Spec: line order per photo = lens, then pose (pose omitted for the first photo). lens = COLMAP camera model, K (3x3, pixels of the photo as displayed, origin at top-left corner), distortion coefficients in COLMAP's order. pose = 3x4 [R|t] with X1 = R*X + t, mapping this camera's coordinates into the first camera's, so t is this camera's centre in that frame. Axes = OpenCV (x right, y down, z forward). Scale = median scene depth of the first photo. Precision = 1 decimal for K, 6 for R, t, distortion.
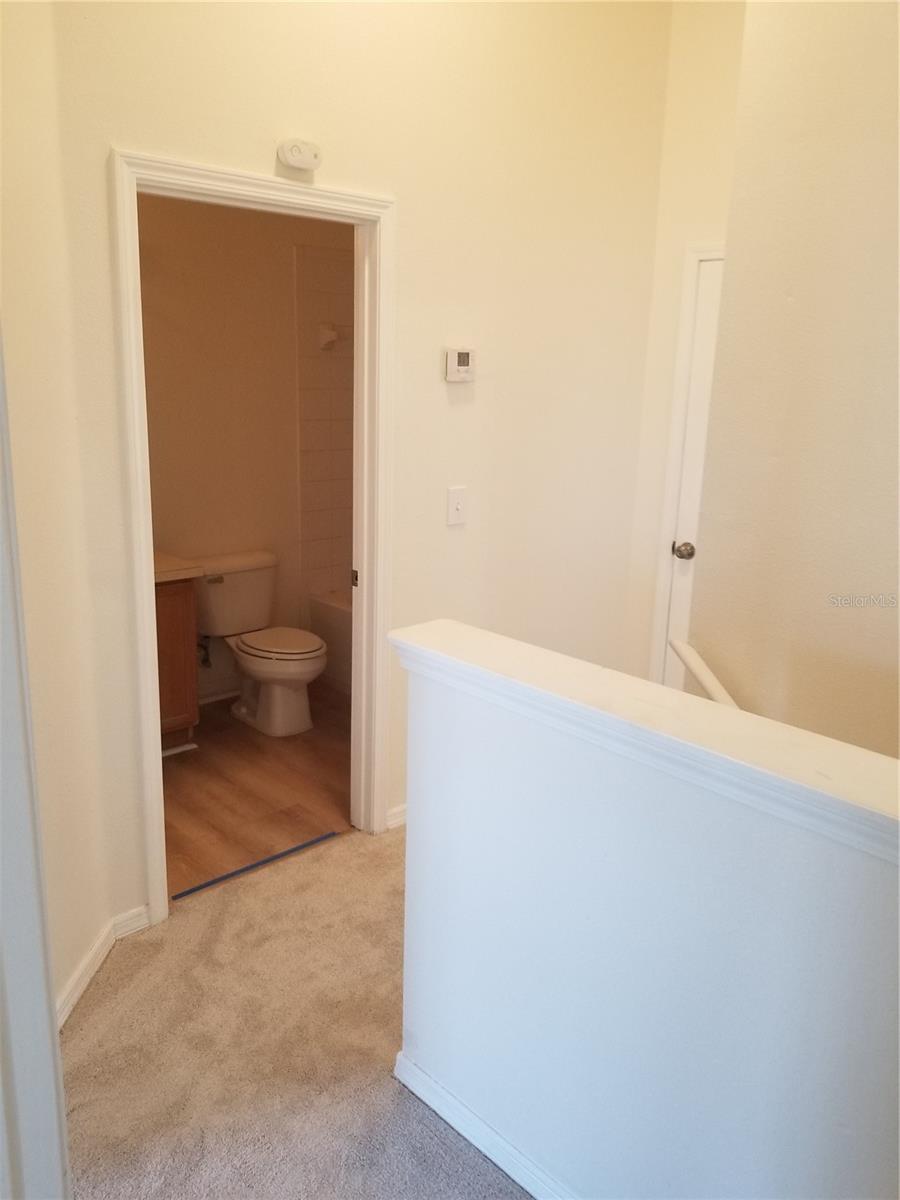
lens RADIAL K [[931.9, 0, 441.9], [0, 931.9, 616.7], [0, 0, 1]] dist [0.077695, -0.142560]
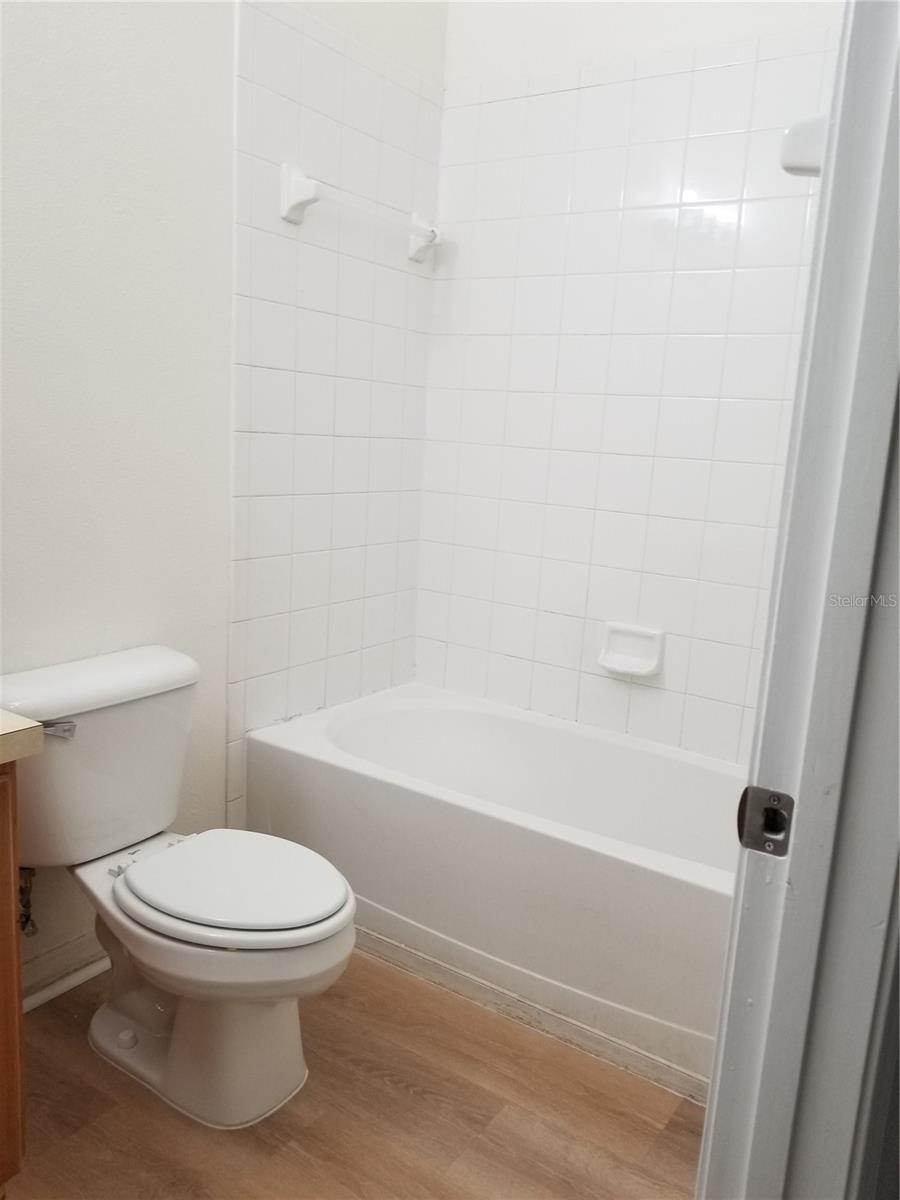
lens RADIAL K [[931.9, 0, 441.9], [0, 931.9, 616.7], [0, 0, 1]] dist [0.077695, -0.142560]
pose [[0.972436, -0.018971, 0.232395, -0.171145], [0.031870, 0.998145, -0.051876, -0.061673], [-0.230980, 0.057852, 0.971237, 0.558334]]
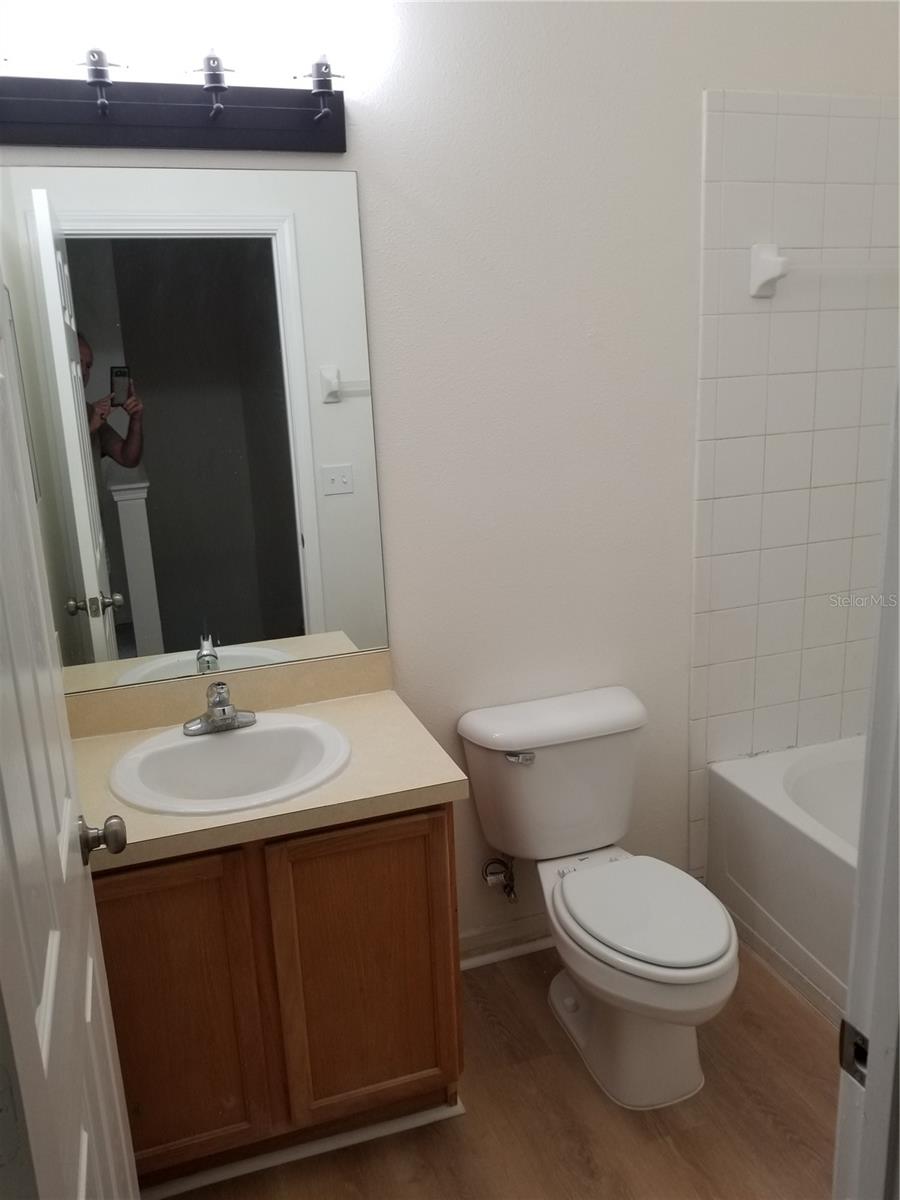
lens RADIAL K [[931.2, 0, 457.8], [0, 931.2, 618.4], [0, 0, 1]] dist [0.043601, -0.049169]
pose [[0.912861, 0.039212, -0.406384, -0.065622], [-0.033435, 0.999214, 0.021307, -0.125655], [0.406900, -0.005863, 0.913454, 0.503610]]
